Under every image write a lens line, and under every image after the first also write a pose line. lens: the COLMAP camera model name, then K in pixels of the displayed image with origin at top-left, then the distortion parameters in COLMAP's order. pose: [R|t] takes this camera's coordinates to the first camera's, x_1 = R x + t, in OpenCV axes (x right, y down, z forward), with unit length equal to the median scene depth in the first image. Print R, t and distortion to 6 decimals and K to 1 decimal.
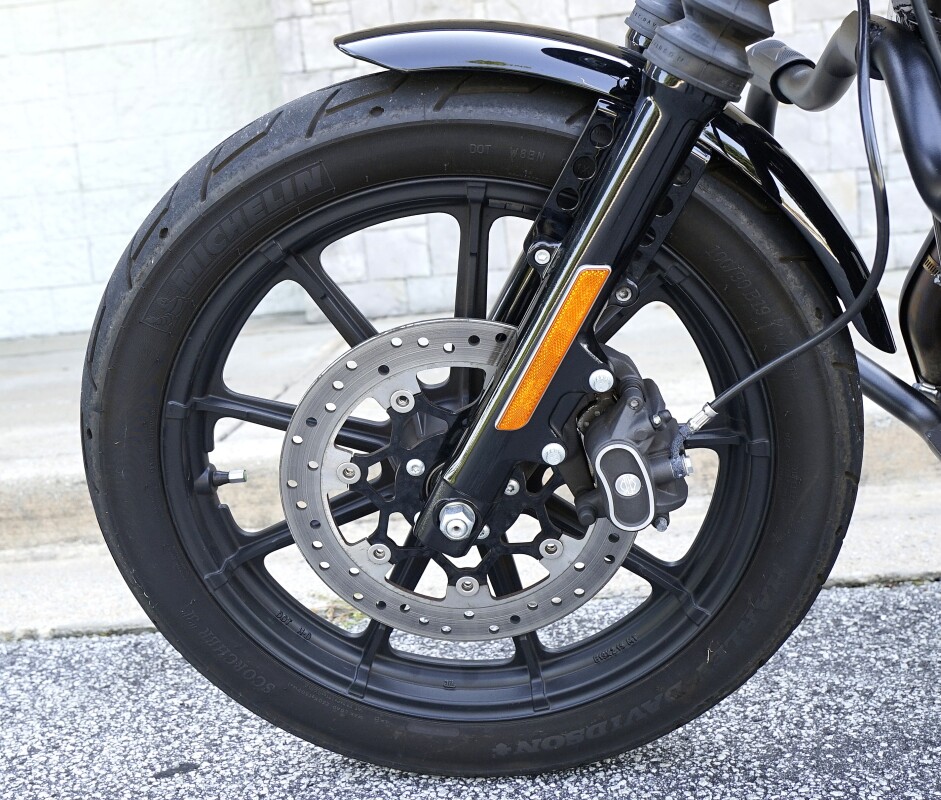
lens RADIAL K [[1309.6, 0, 465.0], [0, 1309.6, 397.3], [0, 0, 1]] dist [0.037550, 0.000000]
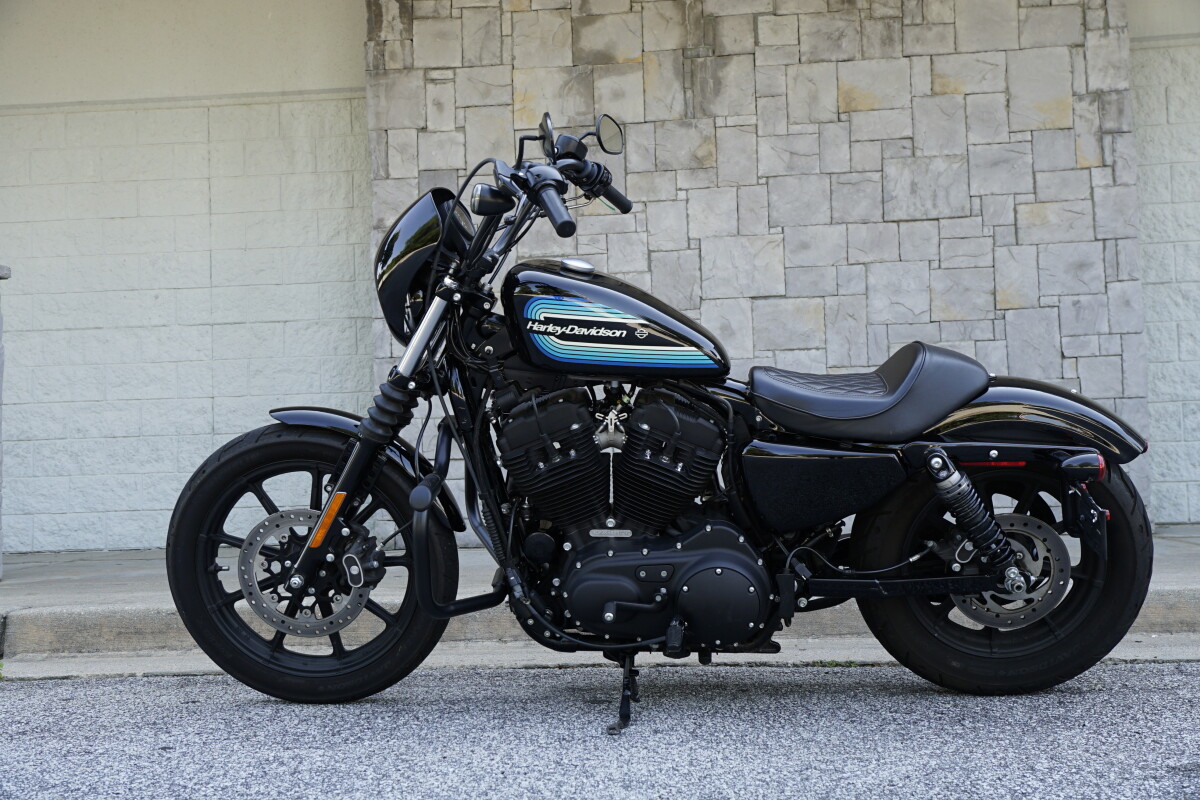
lens RADIAL K [[1268.9, 0, 605.3], [0, 1268.9, 408.9], [0, 0, 1]] dist [0.032177, 0.000000]
pose [[0.997593, 0.068874, 0.008000, 0.515621], [-0.066135, 0.979819, -0.188628, 0.172985], [-0.020830, 0.187645, 0.982016, -1.487916]]
